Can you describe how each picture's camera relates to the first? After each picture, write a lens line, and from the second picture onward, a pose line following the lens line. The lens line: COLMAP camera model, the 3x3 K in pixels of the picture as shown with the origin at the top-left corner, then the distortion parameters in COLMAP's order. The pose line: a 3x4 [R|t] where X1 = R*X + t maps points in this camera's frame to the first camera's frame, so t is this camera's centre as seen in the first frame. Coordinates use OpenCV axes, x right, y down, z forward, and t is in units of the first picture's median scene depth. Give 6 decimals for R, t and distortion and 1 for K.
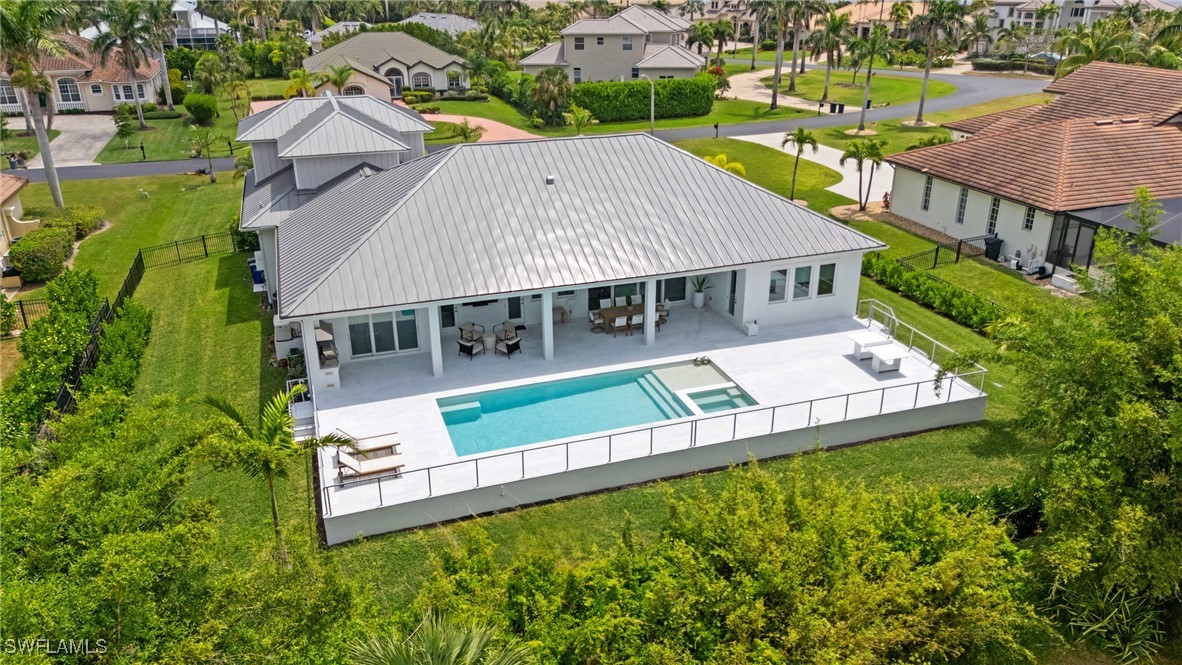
lens RADIAL K [[856.5, 0, 594.7], [0, 856.5, 350.7], [0, 0, 1]] dist [0.086452, -0.097056]
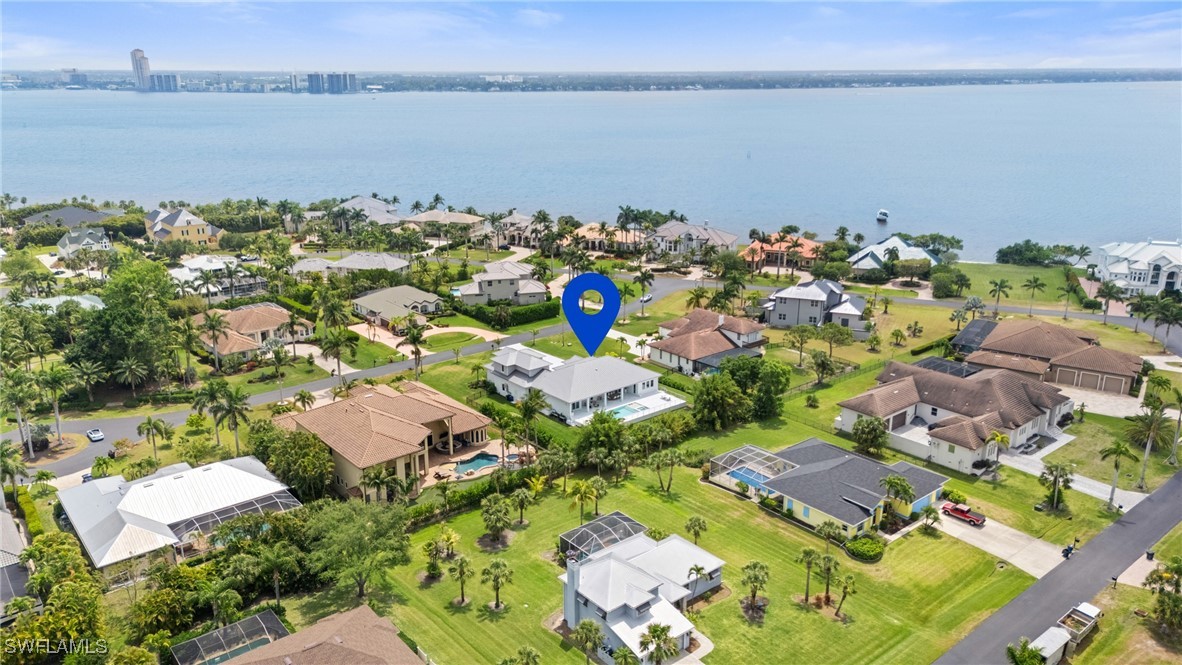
lens RADIAL K [[856.5, 0, 594.7], [0, 856.5, 350.7], [0, 0, 1]] dist [0.086452, -0.097056]
pose [[0.933148, -0.108362, 0.342772, -1.445932], [0.144561, 0.986109, -0.081803, 0.071538], [-0.329146, 0.125886, 0.935850, -2.970103]]
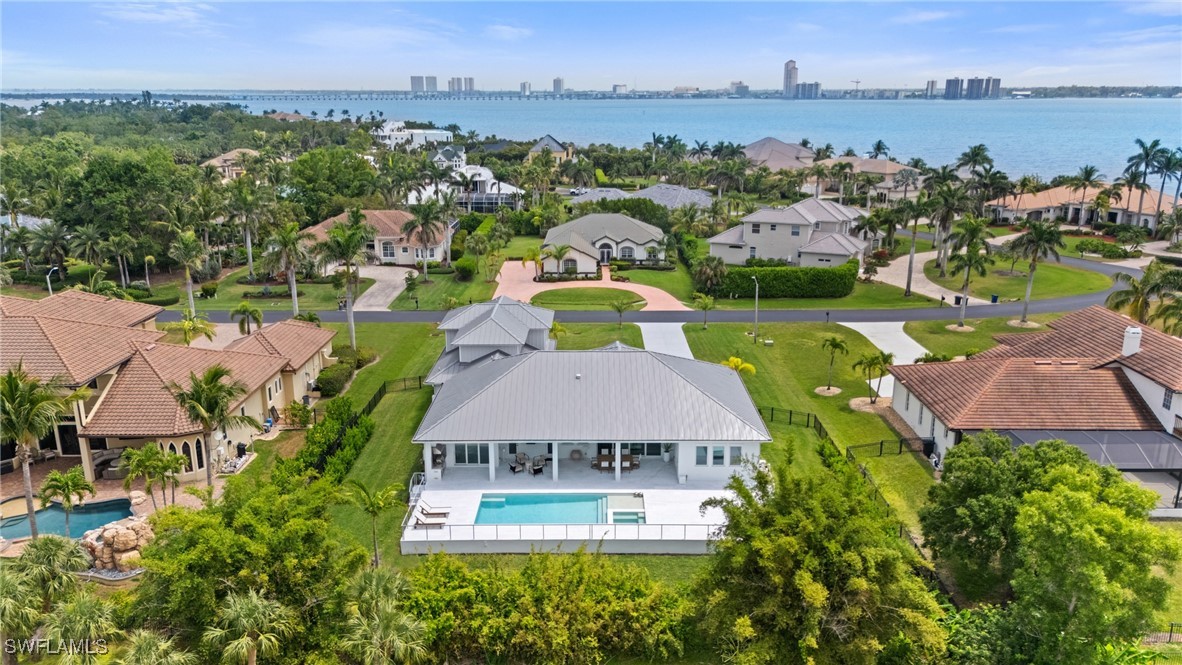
lens RADIAL K [[856.5, 0, 594.7], [0, 856.5, 350.7], [0, 0, 1]] dist [0.086452, -0.097056]
pose [[0.945098, 0.097024, -0.312052, 0.447622], [-0.135728, 0.985193, -0.104755, -0.064813], [0.297267, 0.141358, 0.944272, -0.551523]]
